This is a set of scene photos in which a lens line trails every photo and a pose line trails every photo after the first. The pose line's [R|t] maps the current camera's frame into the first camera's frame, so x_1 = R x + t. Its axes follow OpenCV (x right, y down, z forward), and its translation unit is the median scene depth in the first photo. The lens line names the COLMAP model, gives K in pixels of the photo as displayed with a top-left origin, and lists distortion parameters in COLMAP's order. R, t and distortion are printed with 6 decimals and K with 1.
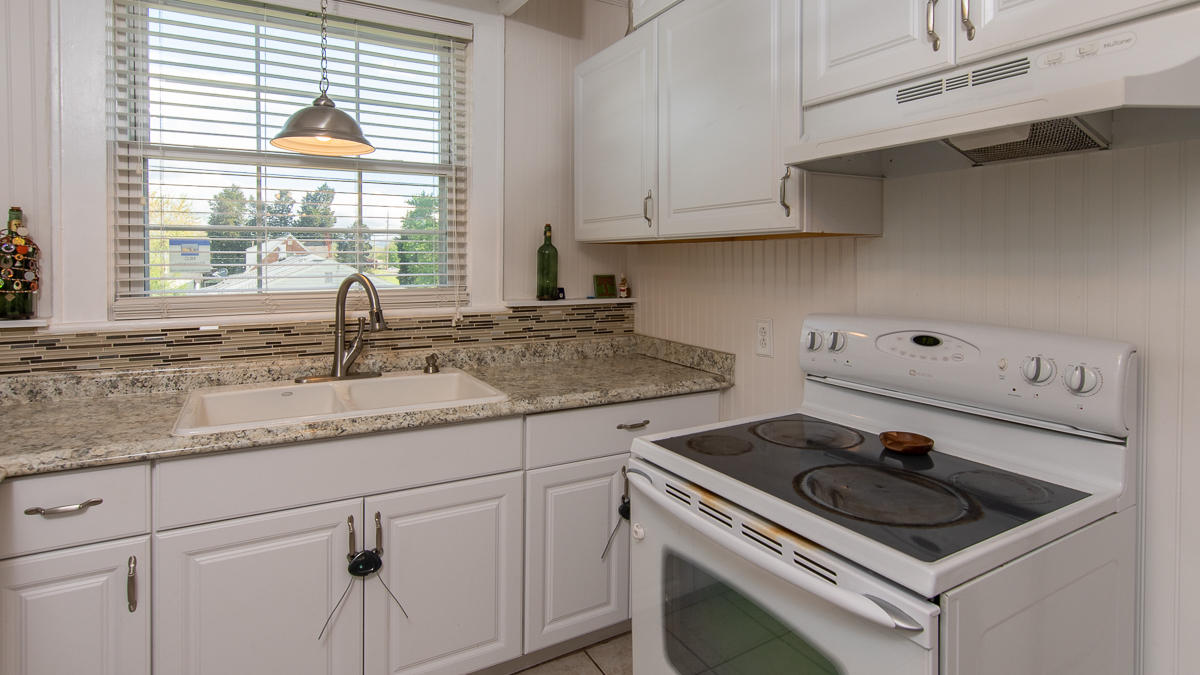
lens RADIAL K [[617.1, 0, 620.0], [0, 617.1, 267.2], [0, 0, 1]] dist [0.000407, -0.000296]
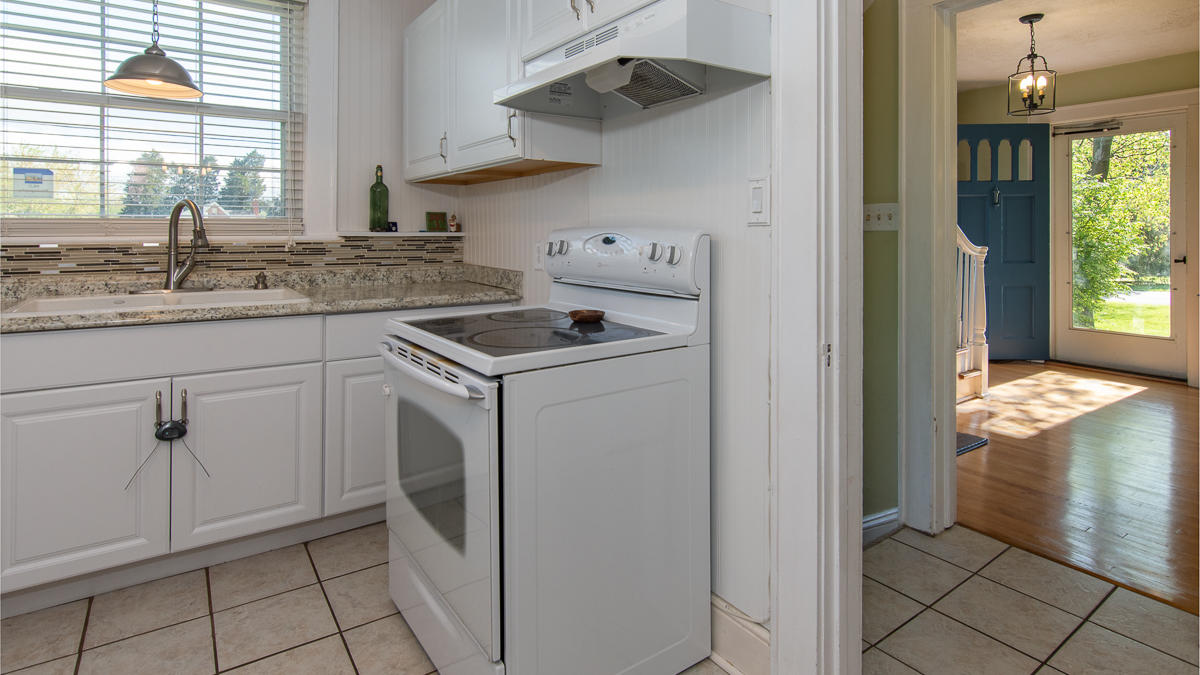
lens RADIAL K [[617.1, 0, 601.9], [0, 617.1, 228.7], [0, 0, 1]] dist [0.000407, -0.000296]
pose [[0.997032, 0.002573, 0.076946, 0.271401], [-0.001869, 0.999956, -0.009218, 0.075883], [-0.076966, 0.009047, 0.996993, -0.223136]]
